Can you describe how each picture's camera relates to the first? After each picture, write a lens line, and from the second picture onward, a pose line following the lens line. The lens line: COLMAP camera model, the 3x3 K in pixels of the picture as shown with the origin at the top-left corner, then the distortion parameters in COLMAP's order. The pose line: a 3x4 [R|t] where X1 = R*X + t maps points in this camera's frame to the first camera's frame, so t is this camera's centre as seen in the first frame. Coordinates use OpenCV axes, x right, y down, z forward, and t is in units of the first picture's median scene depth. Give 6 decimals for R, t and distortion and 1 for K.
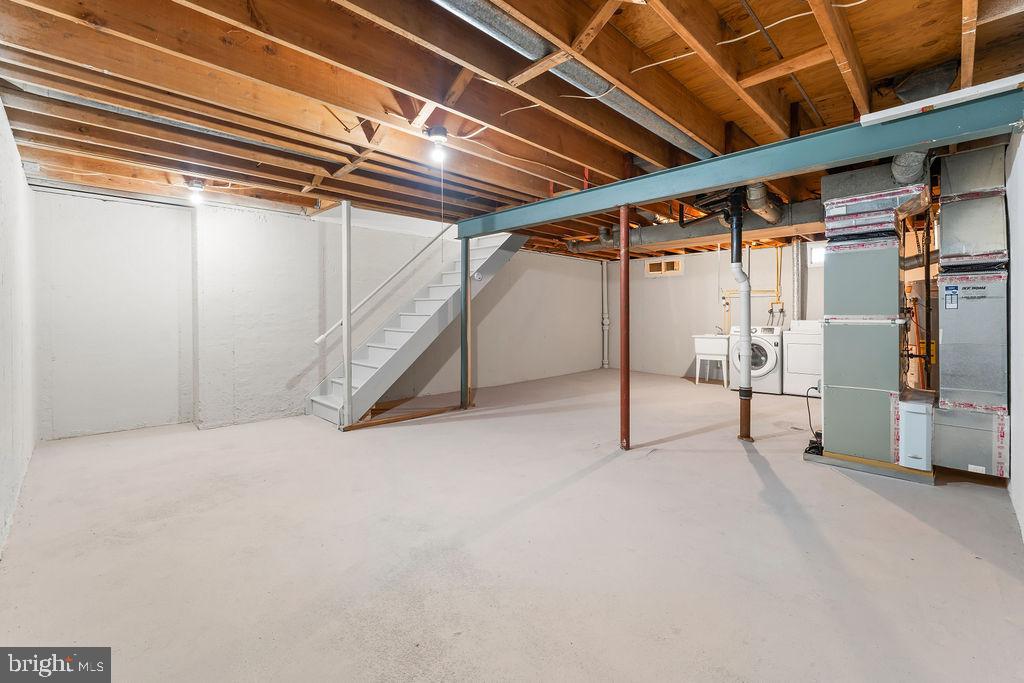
lens RADIAL K [[442.0, 0, 513.2], [0, 442.0, 321.0], [0, 0, 1]] dist [-0.001077, -0.000096]
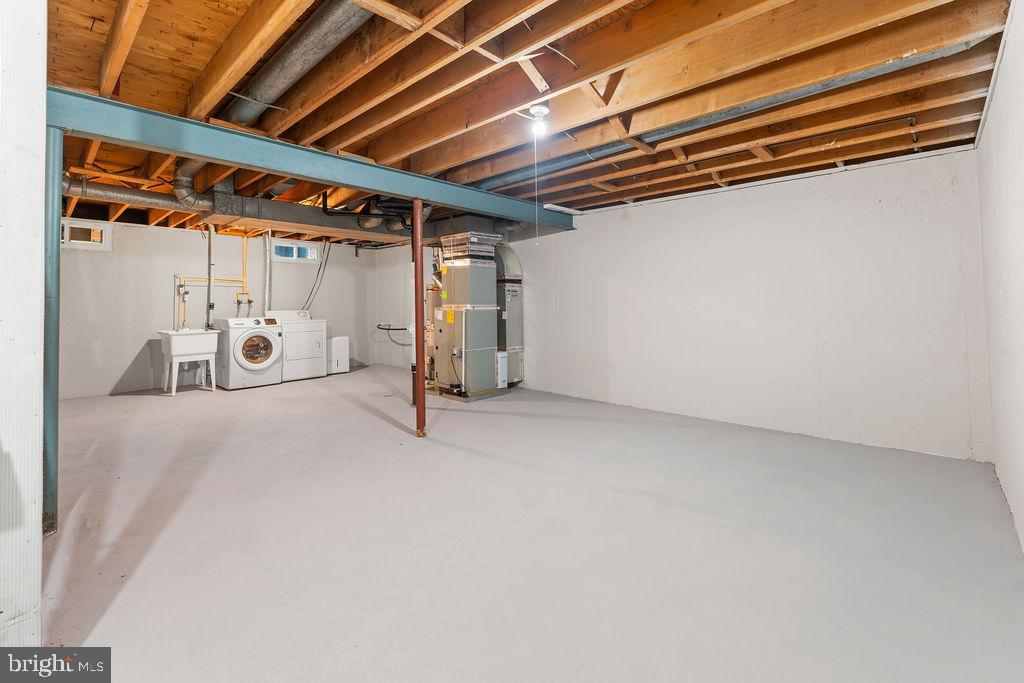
lens RADIAL K [[451.7, 0, 512.9], [0, 451.7, 293.0], [0, 0, 1]] dist [0.000614, 0.000071]
pose [[-0.035443, 0.023077, 0.999105, -0.581558], [0.019828, 0.999553, -0.022384, -0.011065], [-0.999175, 0.019016, -0.035885, 0.600855]]
